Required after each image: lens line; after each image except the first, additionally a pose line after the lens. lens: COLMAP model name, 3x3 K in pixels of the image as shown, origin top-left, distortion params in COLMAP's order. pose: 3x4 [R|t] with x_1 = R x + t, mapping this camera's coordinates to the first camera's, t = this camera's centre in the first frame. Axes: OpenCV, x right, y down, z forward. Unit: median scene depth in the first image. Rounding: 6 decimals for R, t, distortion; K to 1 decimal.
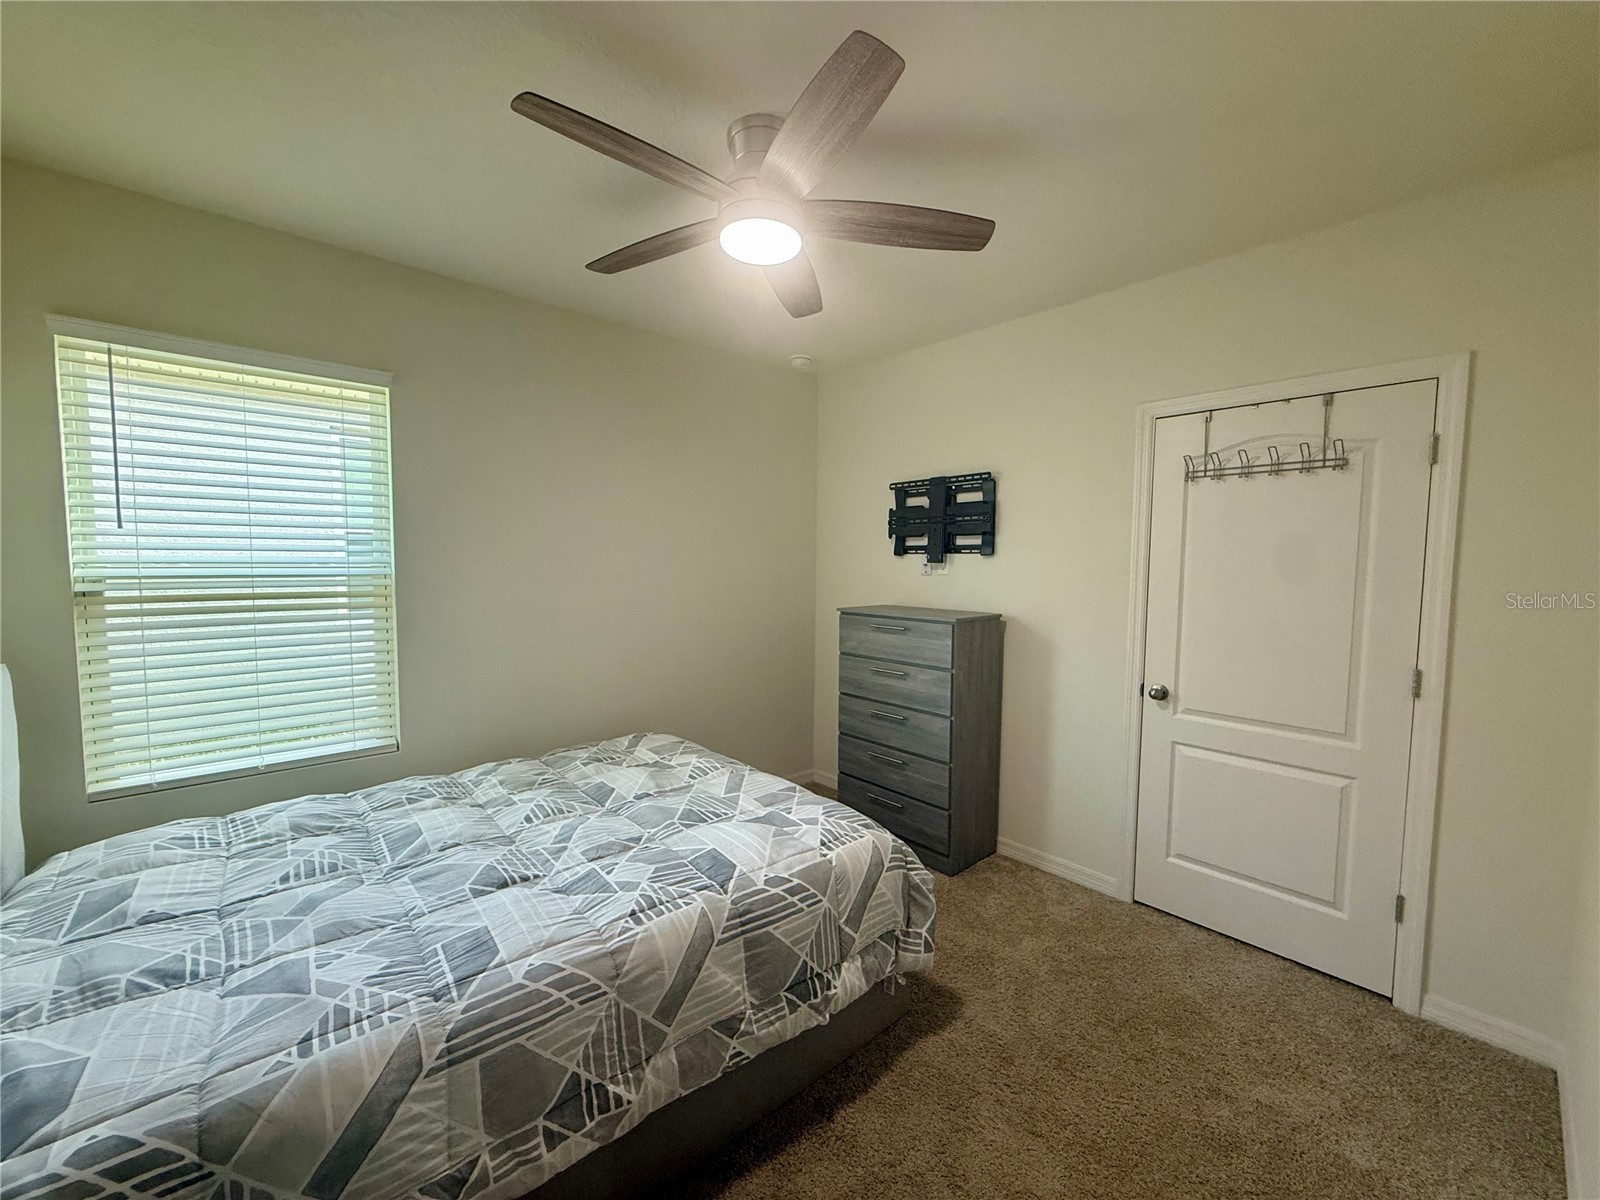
lens RADIAL K [[637.0, 0, 795.5], [0, 637.0, 602.3], [0, 0, 1]] dist [-0.001200, 0.000398]
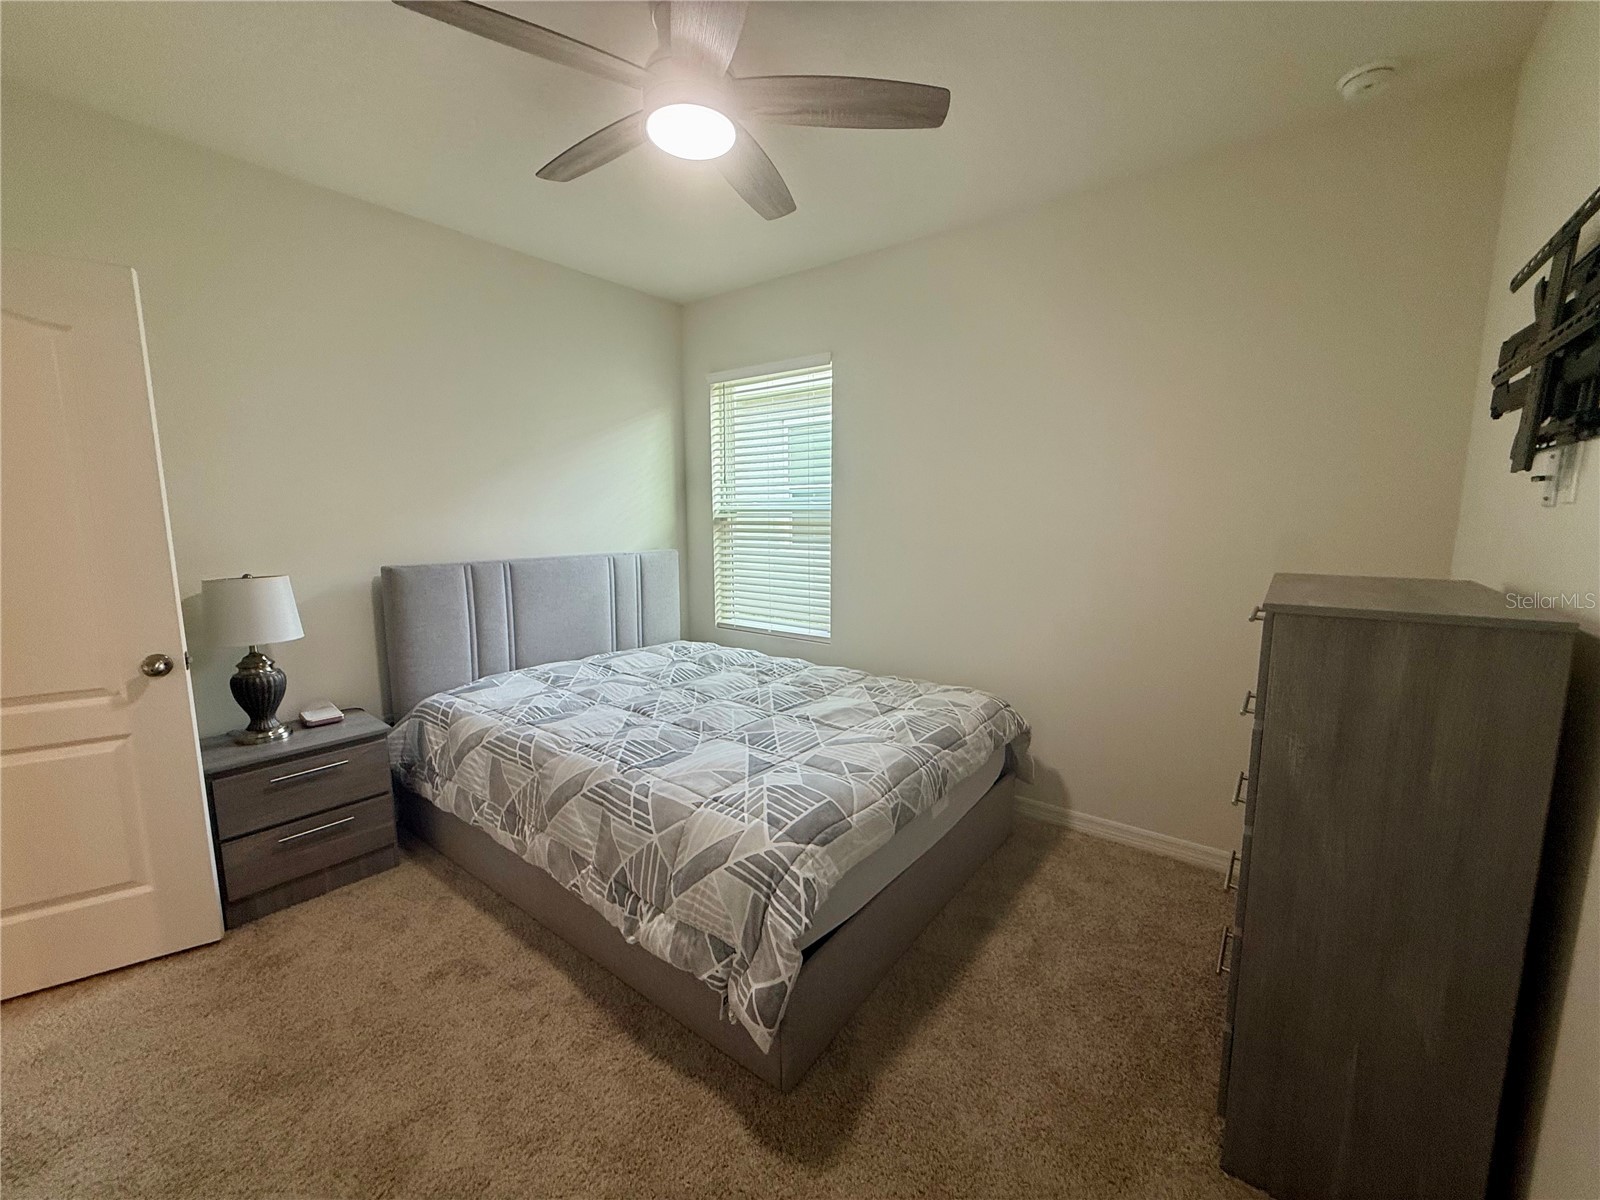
lens RADIAL K [[637.0, 0, 795.5], [0, 637.0, 602.3], [0, 0, 1]] dist [-0.001200, 0.000398]
pose [[0.190371, 0.128927, -0.973210, 0.852800], [-0.064035, 0.990859, 0.118739, -0.006576], [0.979622, 0.039715, 0.196886, 0.878240]]
